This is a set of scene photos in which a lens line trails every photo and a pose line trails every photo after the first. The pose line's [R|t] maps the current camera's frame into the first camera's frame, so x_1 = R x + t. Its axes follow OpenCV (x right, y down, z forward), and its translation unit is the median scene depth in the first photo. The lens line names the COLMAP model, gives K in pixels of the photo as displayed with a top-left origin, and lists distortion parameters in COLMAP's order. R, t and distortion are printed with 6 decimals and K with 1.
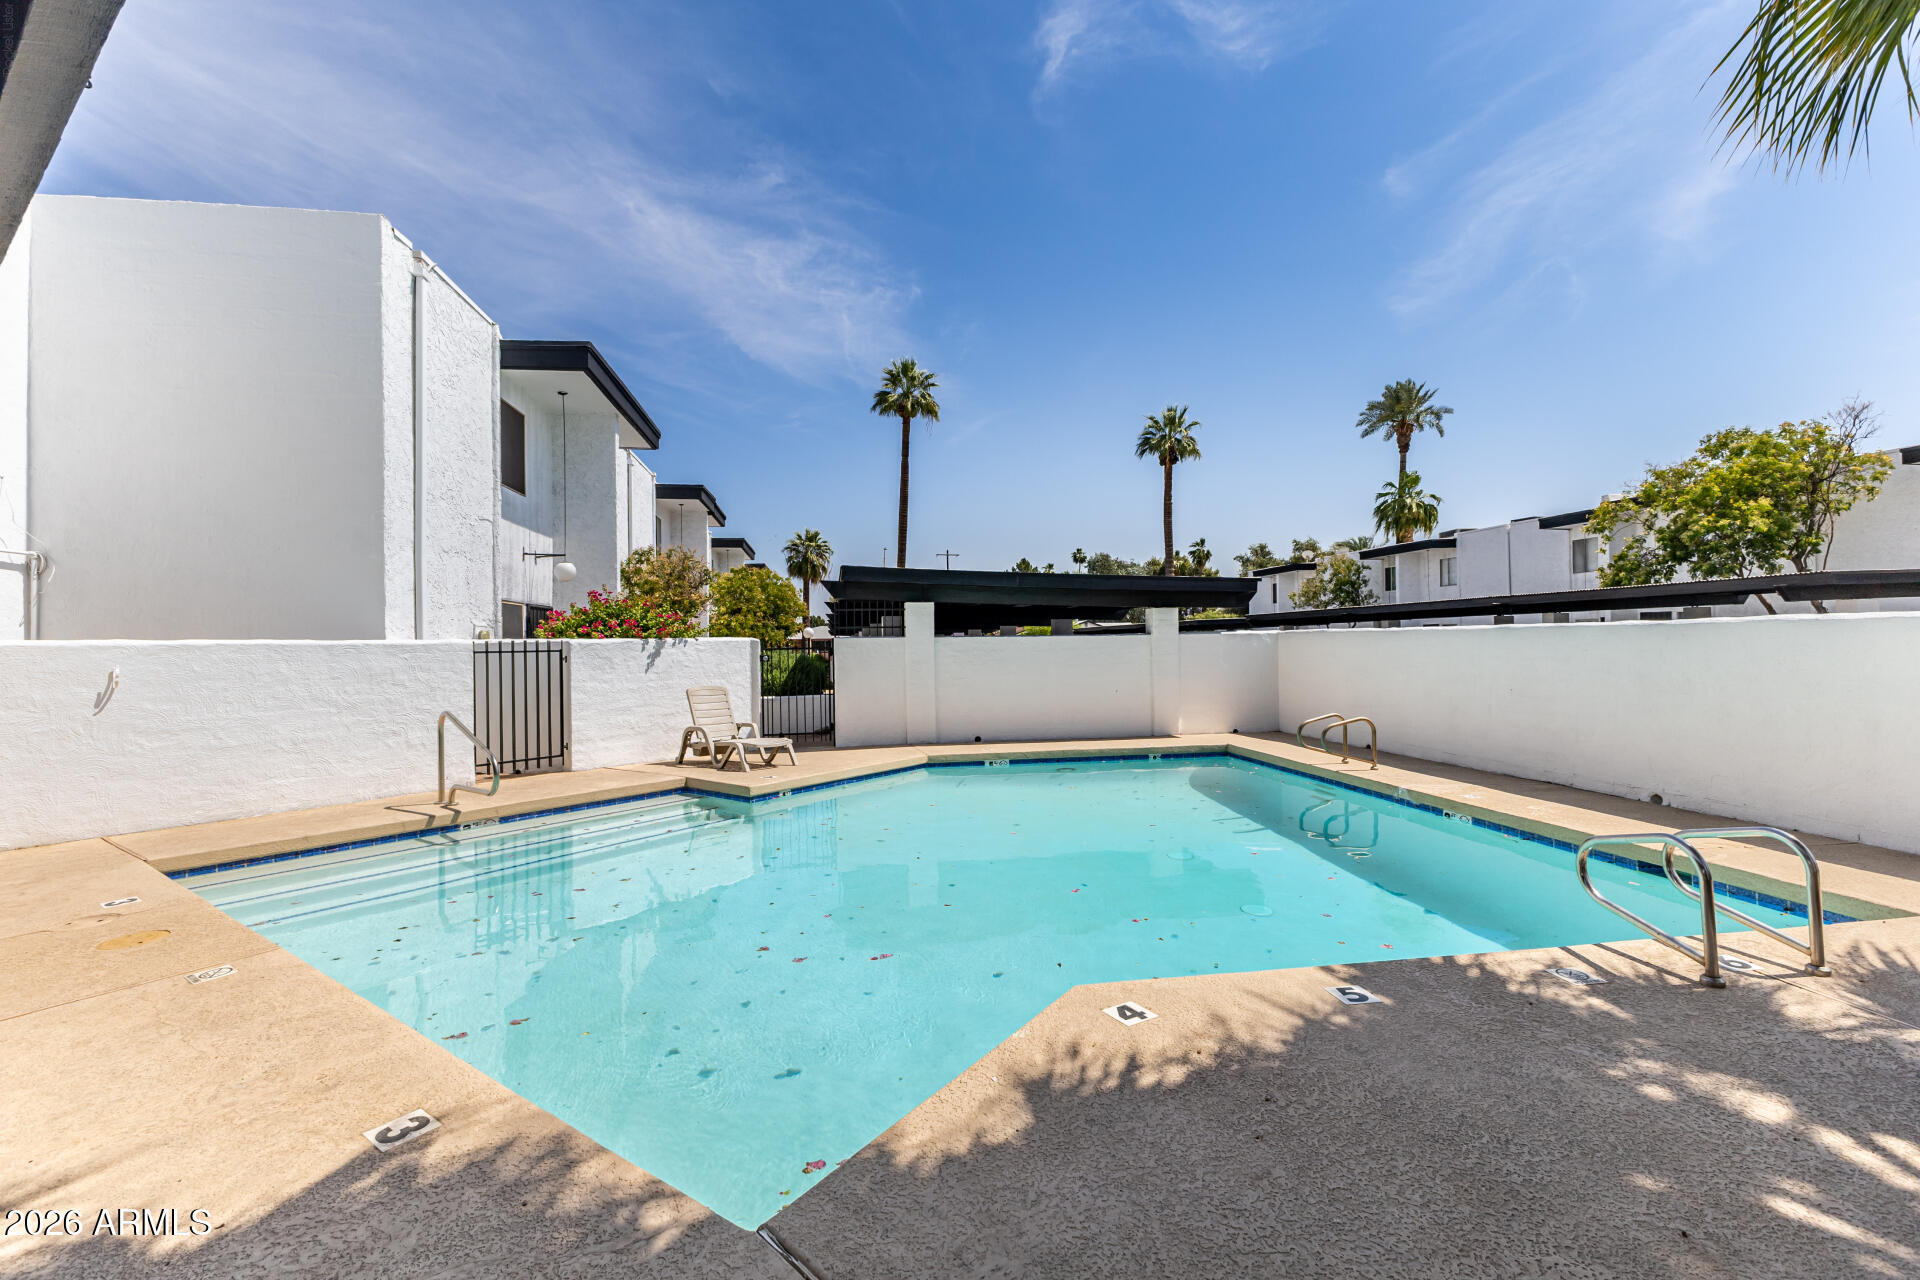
lens RADIAL K [[835.6, 0, 955.7], [0, 835.6, 635.2], [0, 0, 1]] dist [0.013912, -0.003913]
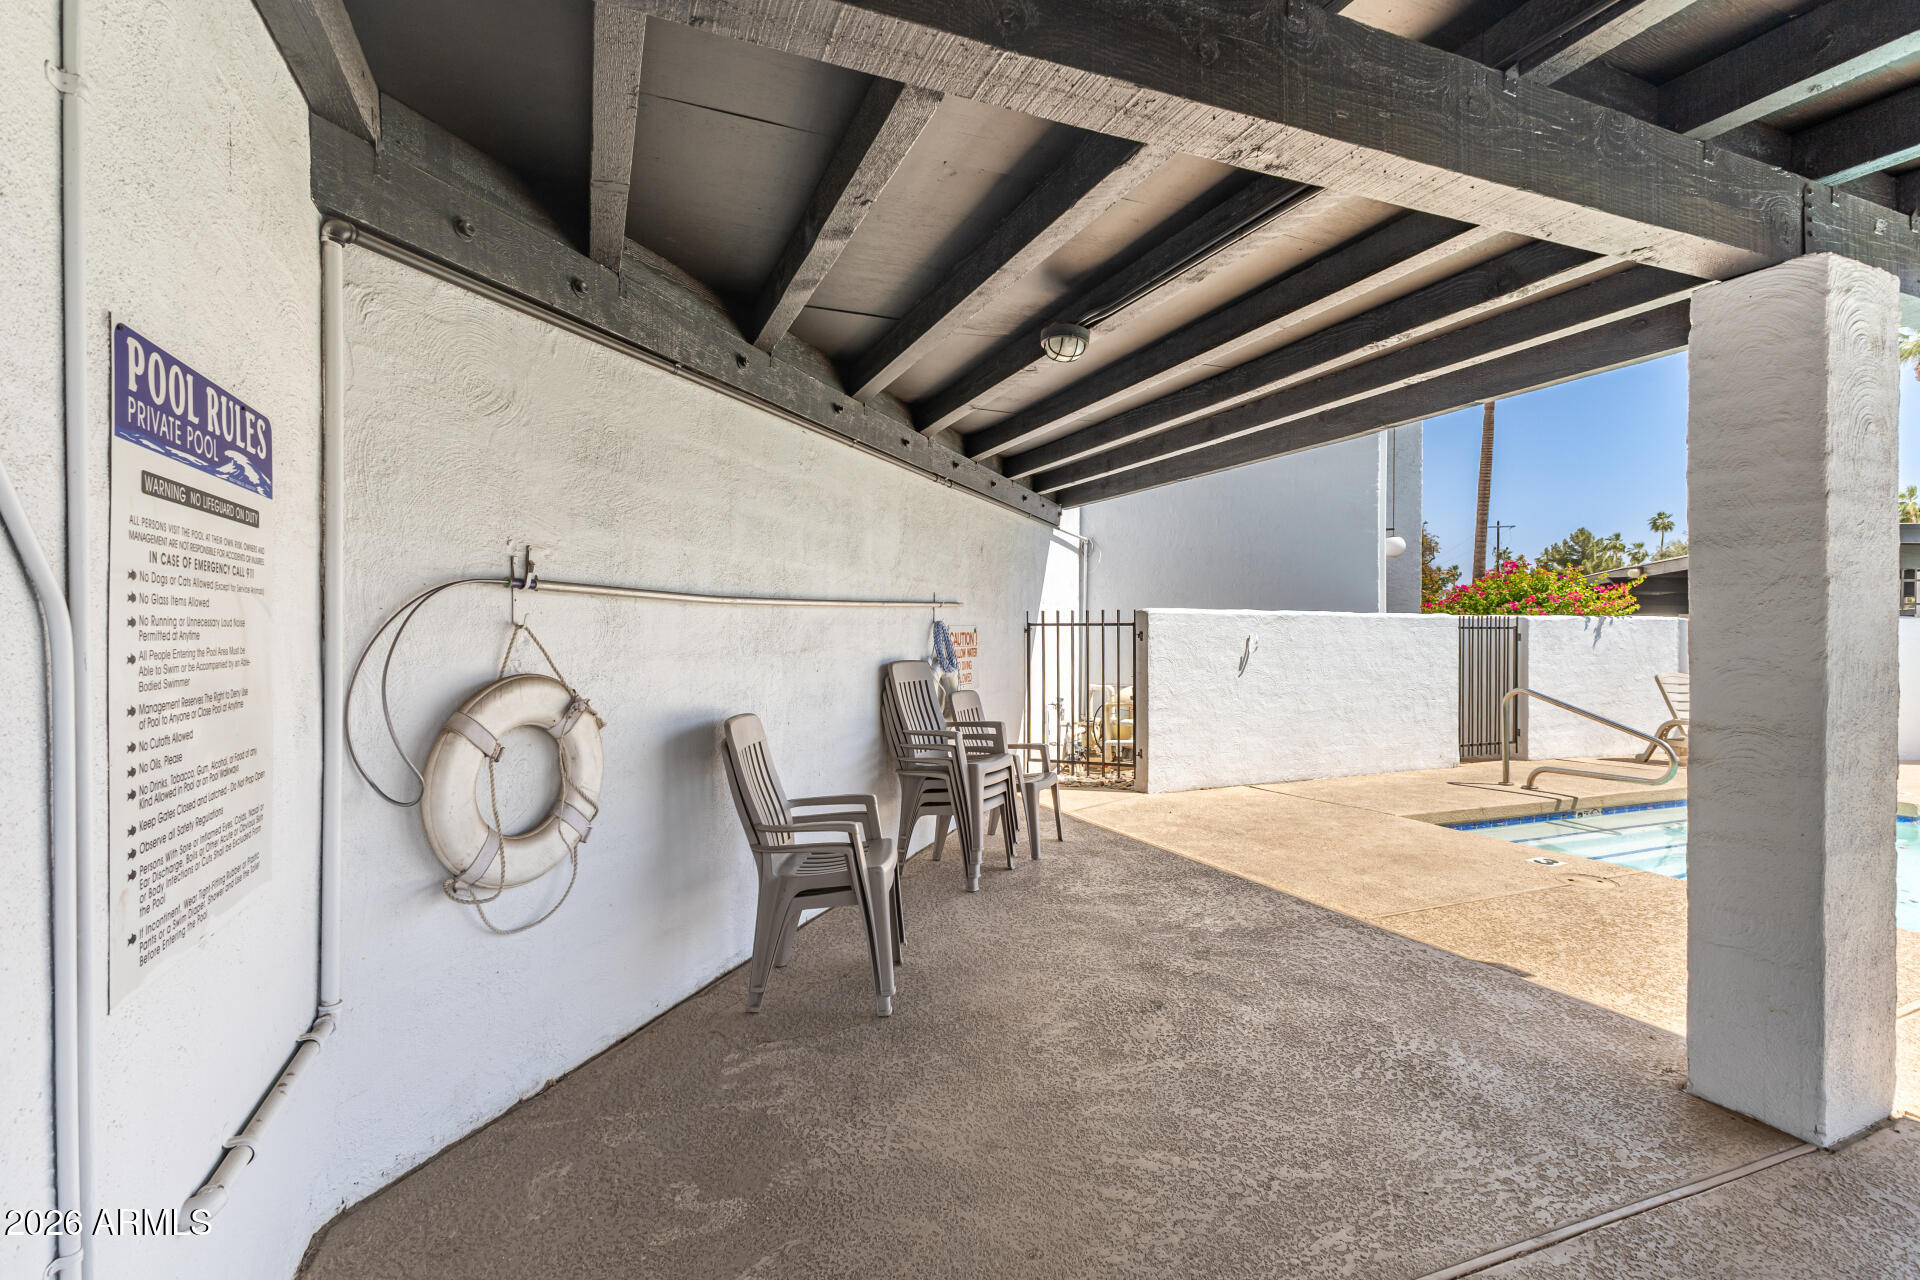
lens RADIAL K [[835.6, 0, 955.2], [0, 835.6, 639.0], [0, 0, 1]] dist [0.013912, -0.003913]
pose [[0.877415, 0.024503, -0.479107, -0.660156], [-0.013065, 0.999545, 0.027194, 0.016002], [0.479555, -0.017601, 0.877335, -0.119686]]
